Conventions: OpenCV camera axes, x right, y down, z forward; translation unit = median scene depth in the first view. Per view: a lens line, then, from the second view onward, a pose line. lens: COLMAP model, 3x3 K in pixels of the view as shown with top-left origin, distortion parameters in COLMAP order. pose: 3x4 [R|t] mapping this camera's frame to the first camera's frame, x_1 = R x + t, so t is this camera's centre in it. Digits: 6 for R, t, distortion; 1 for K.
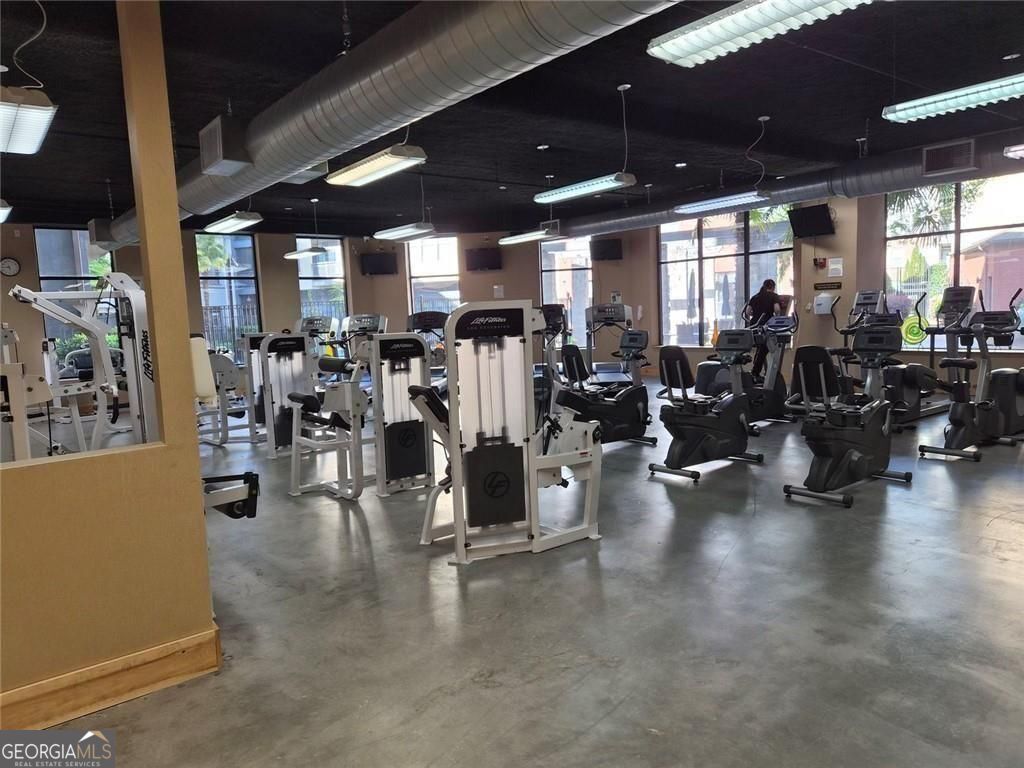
lens RADIAL K [[689.7, 0, 506.2], [0, 689.7, 377.5], [0, 0, 1]] dist [0.068992, -0.058624]
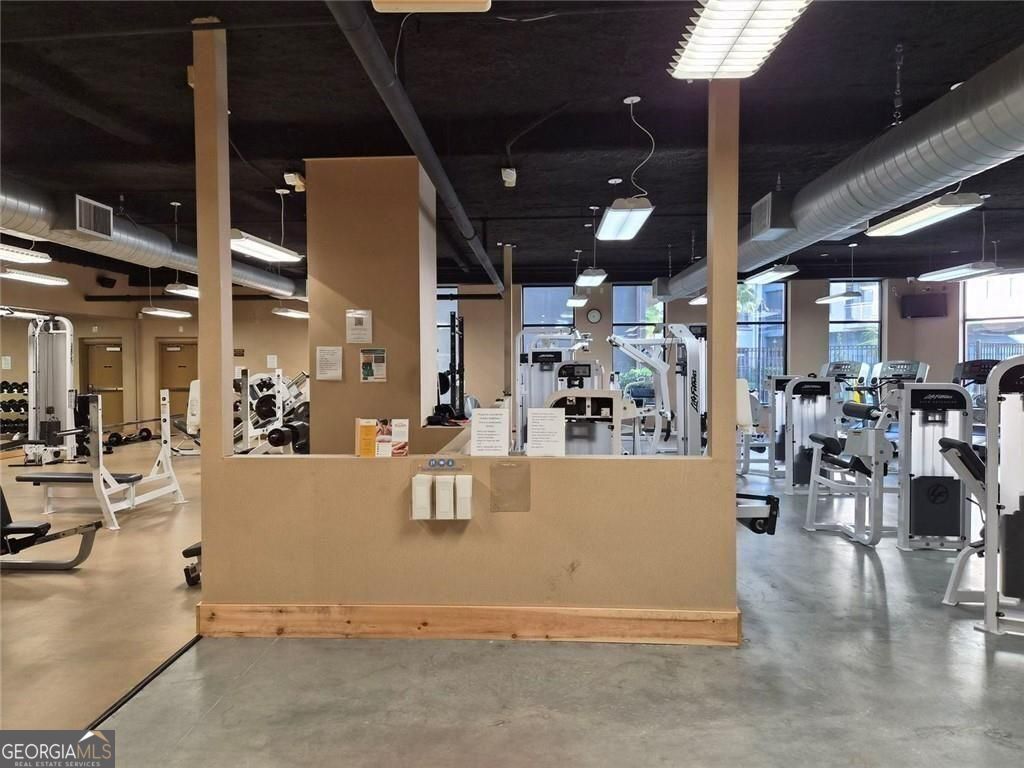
lens RADIAL K [[689.7, 0, 506.2], [0, 689.7, 377.5], [0, 0, 1]] dist [0.068992, -0.058624]
pose [[0.752532, 0.051628, -0.656528, 0.039420], [-0.089902, 0.995643, -0.024753, 0.006131], [0.652390, 0.077651, 0.753895, -0.137158]]
